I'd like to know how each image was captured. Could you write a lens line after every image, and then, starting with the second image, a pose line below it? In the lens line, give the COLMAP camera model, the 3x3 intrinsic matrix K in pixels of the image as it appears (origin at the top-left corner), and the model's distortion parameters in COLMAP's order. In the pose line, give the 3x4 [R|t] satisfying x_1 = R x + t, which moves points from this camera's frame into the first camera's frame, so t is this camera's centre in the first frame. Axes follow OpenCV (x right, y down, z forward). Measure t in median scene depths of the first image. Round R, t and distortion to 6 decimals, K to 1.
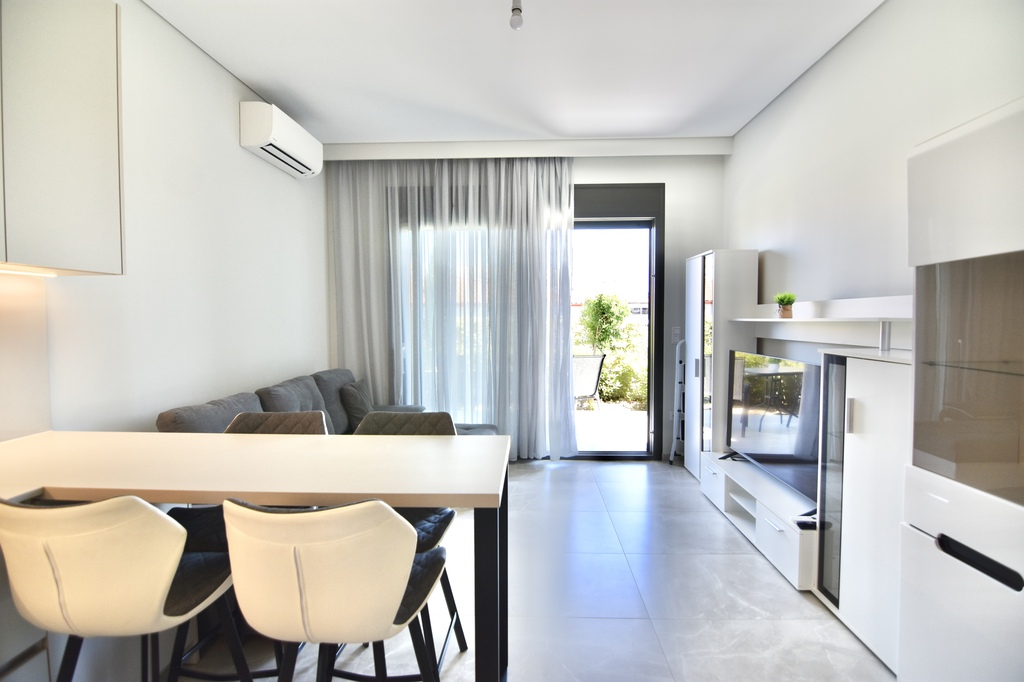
lens RADIAL K [[494.8, 0, 511.4], [0, 494.8, 338.8], [0, 0, 1]] dist [-0.003009, -0.011987]
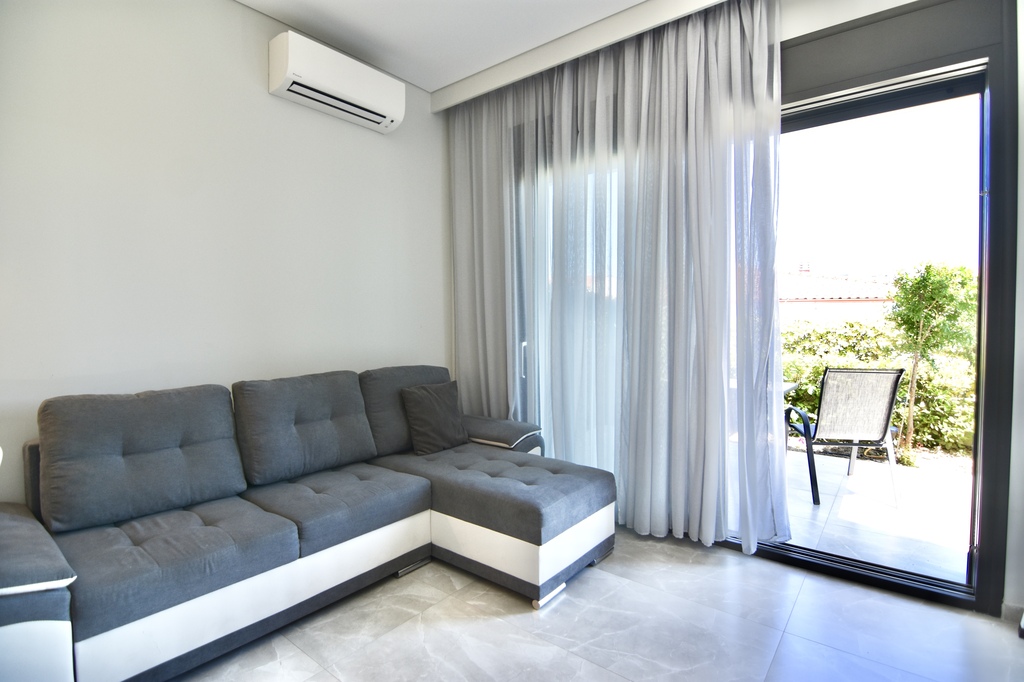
lens RADIAL K [[494.8, 0, 511.4], [0, 494.8, 338.8], [0, 0, 1]] dist [-0.003009, -0.011987]
pose [[0.805784, 0.018331, -0.591926, 0.209330], [-0.026271, 0.999643, -0.004806, 0.016474], [0.591627, 0.019423, 0.805978, 0.410671]]
